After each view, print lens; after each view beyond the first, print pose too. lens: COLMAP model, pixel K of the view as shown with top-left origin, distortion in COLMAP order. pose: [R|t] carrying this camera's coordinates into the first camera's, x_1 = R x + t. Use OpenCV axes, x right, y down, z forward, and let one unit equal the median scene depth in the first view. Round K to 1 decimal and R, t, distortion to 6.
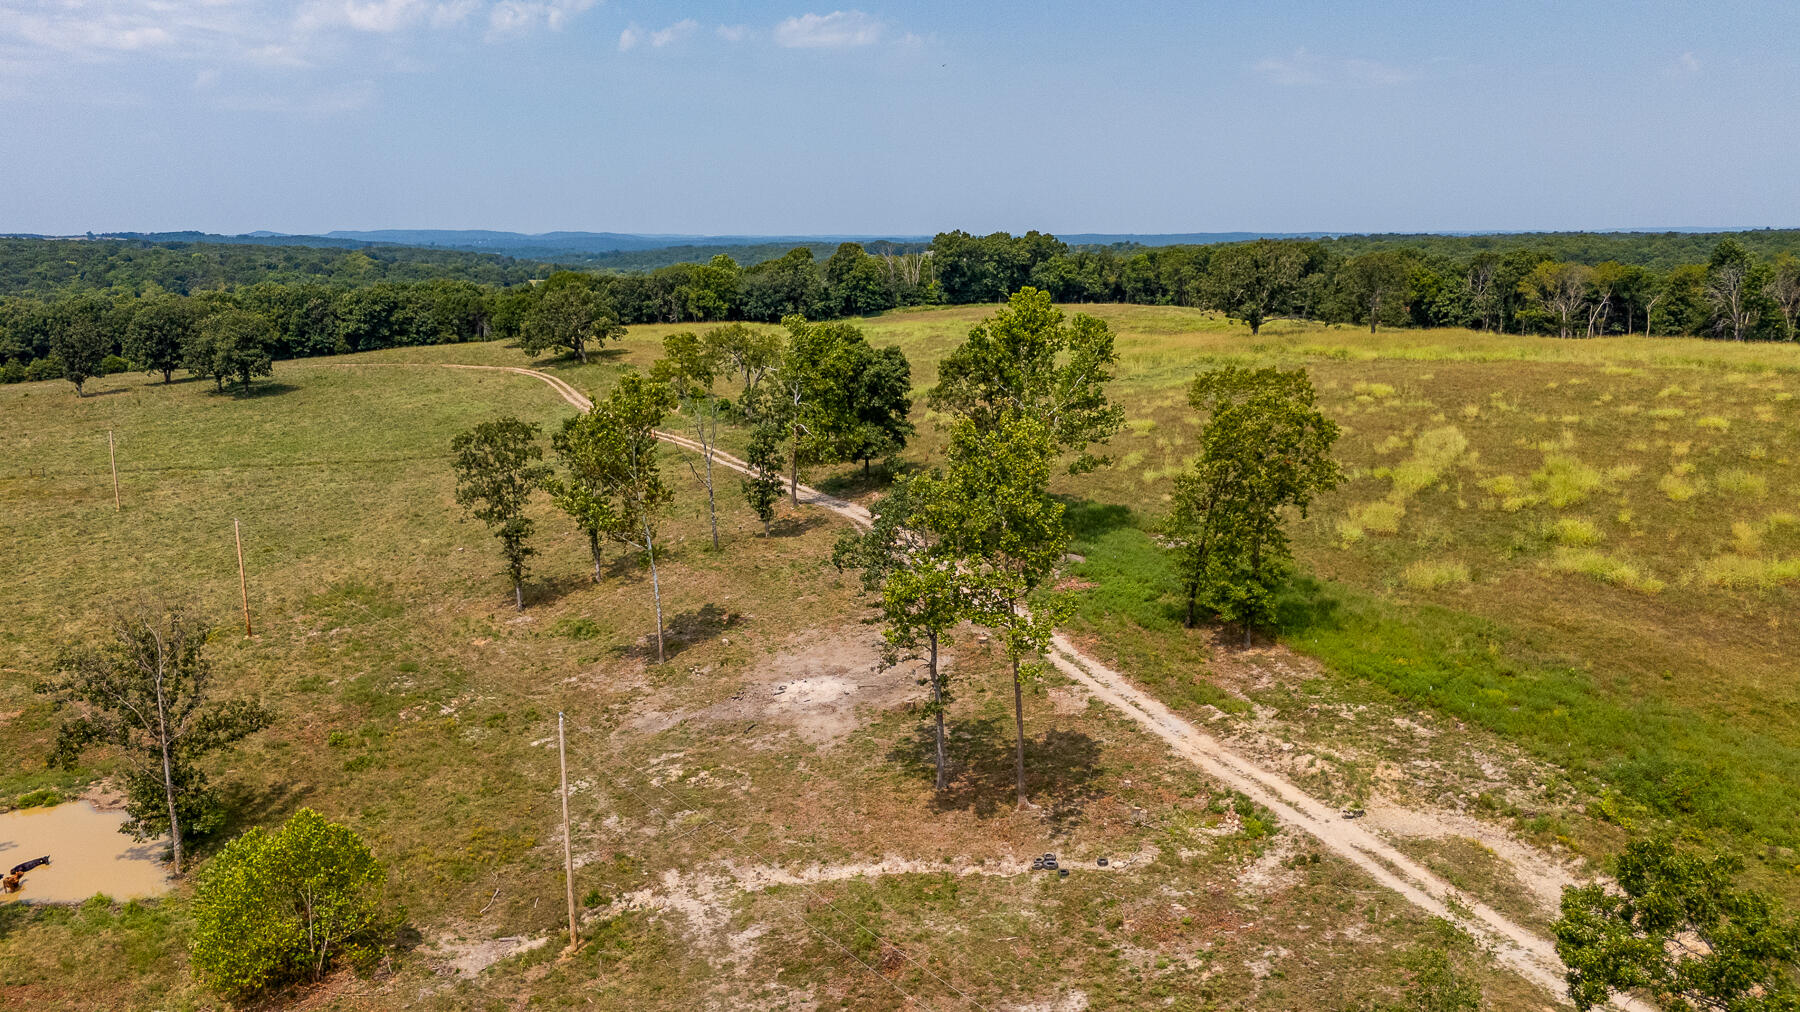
lens RADIAL K [[1338.9, 0, 908.4], [0, 1338.9, 513.2], [0, 0, 1]] dist [0.075592, -0.072182]
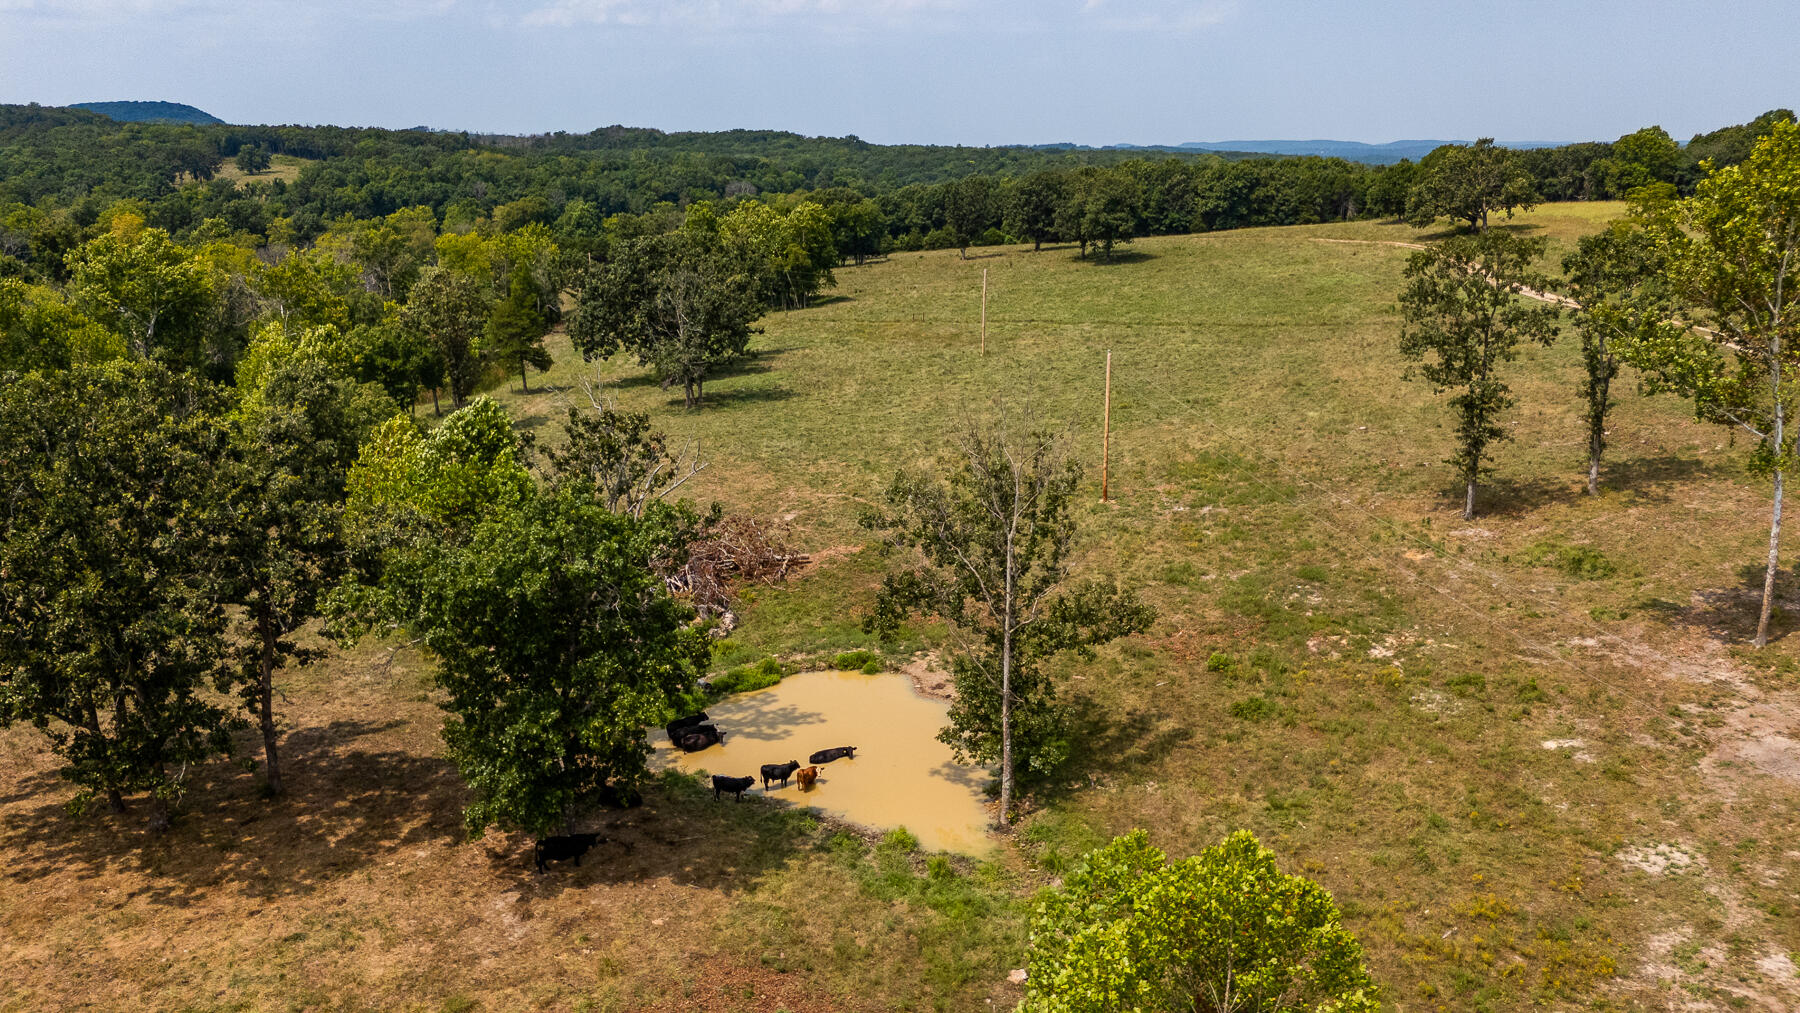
lens RADIAL K [[1338.9, 0, 908.4], [0, 1338.9, 513.7], [0, 0, 1]] dist [0.075592, -0.072182]
pose [[0.832065, 0.145391, -0.535284, -0.146678], [-0.111521, 0.989180, 0.095324, 0.033431], [0.543351, -0.019620, 0.839276, 0.255134]]
